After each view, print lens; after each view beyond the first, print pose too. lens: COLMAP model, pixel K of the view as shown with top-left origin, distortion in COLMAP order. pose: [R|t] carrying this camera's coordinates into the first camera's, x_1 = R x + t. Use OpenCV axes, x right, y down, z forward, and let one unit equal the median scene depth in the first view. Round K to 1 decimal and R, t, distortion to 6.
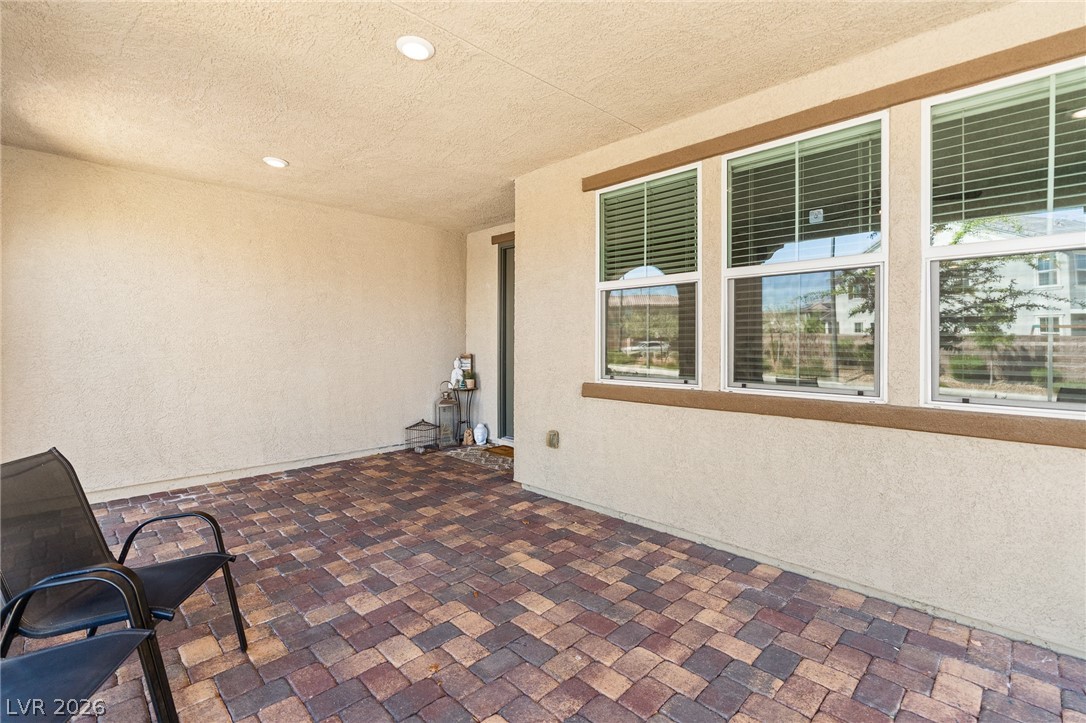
lens RADIAL K [[499.0, 0, 540.1], [0, 499.0, 342.8], [0, 0, 1]] dist [-0.006778, 0.002900]
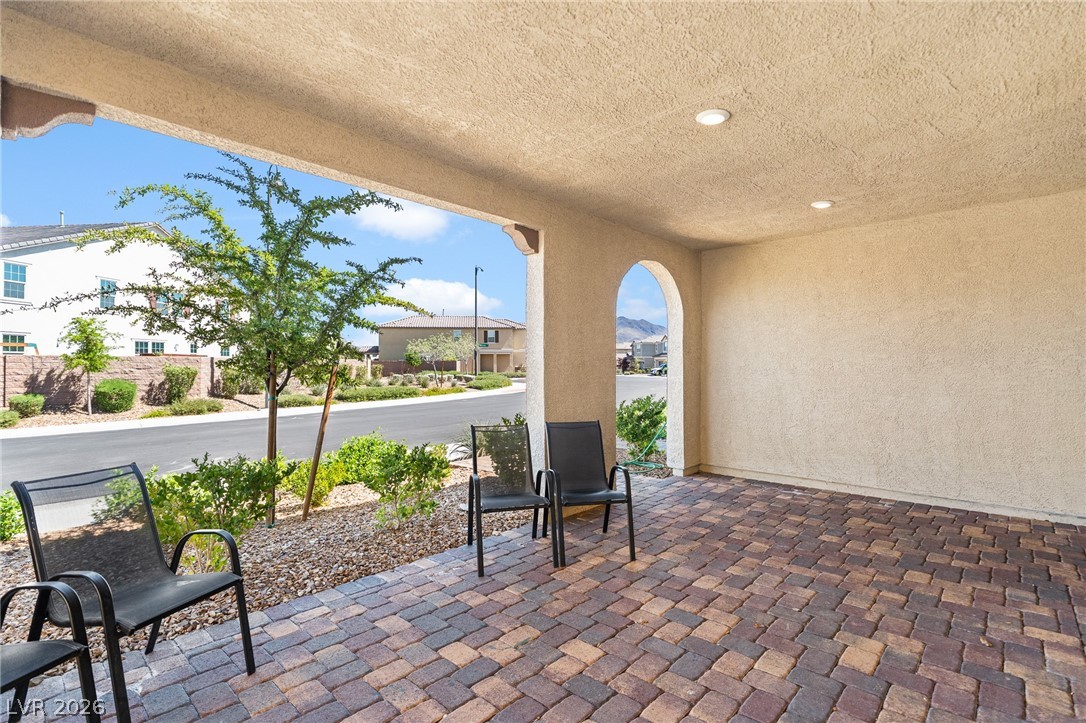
lens RADIAL K [[499.0, 0, 544.3], [0, 499.0, 361.5], [0, 0, 1]] dist [-0.006778, 0.002900]
pose [[0.042316, -0.007724, -0.999074, 0.657186], [0.003142, 0.999966, -0.007598, -0.011981], [0.999099, -0.002818, 0.042339, 0.414371]]
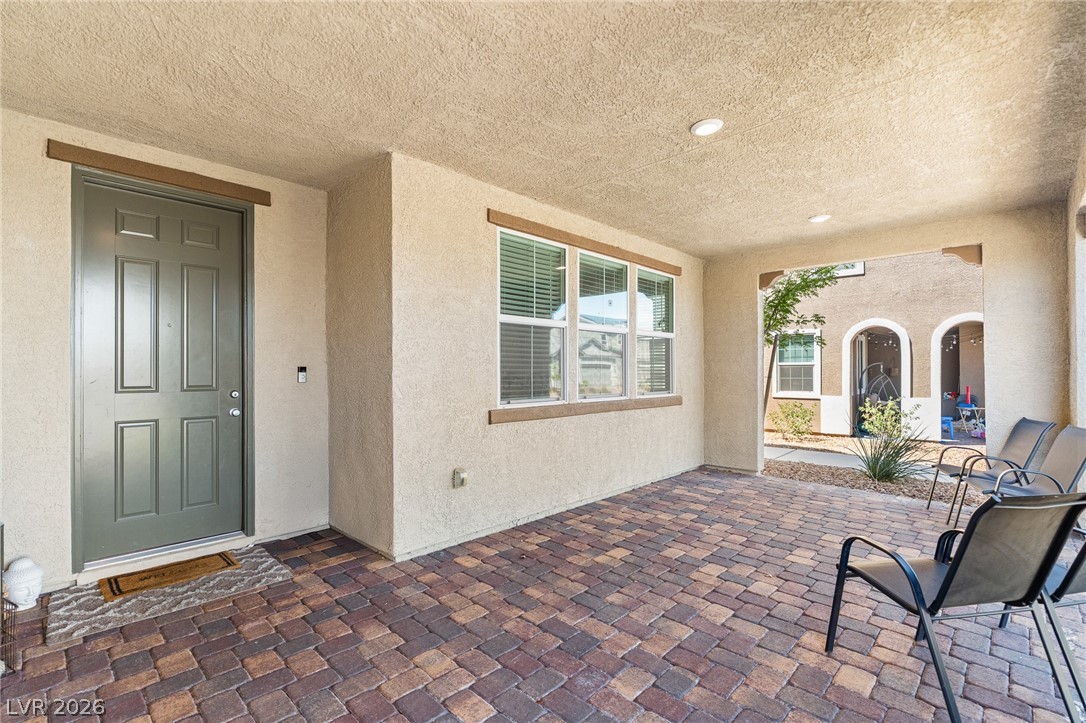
lens RADIAL K [[499.0, 0, 543.5], [0, 499.0, 368.0], [0, 0, 1]] dist [-0.006778, 0.002900]
pose [[-0.034815, 0.003590, 0.999387, -1.073793], [0.001693, 0.999992, -0.003533, -0.003046], [-0.999392, 0.001569, -0.034820, 1.070359]]
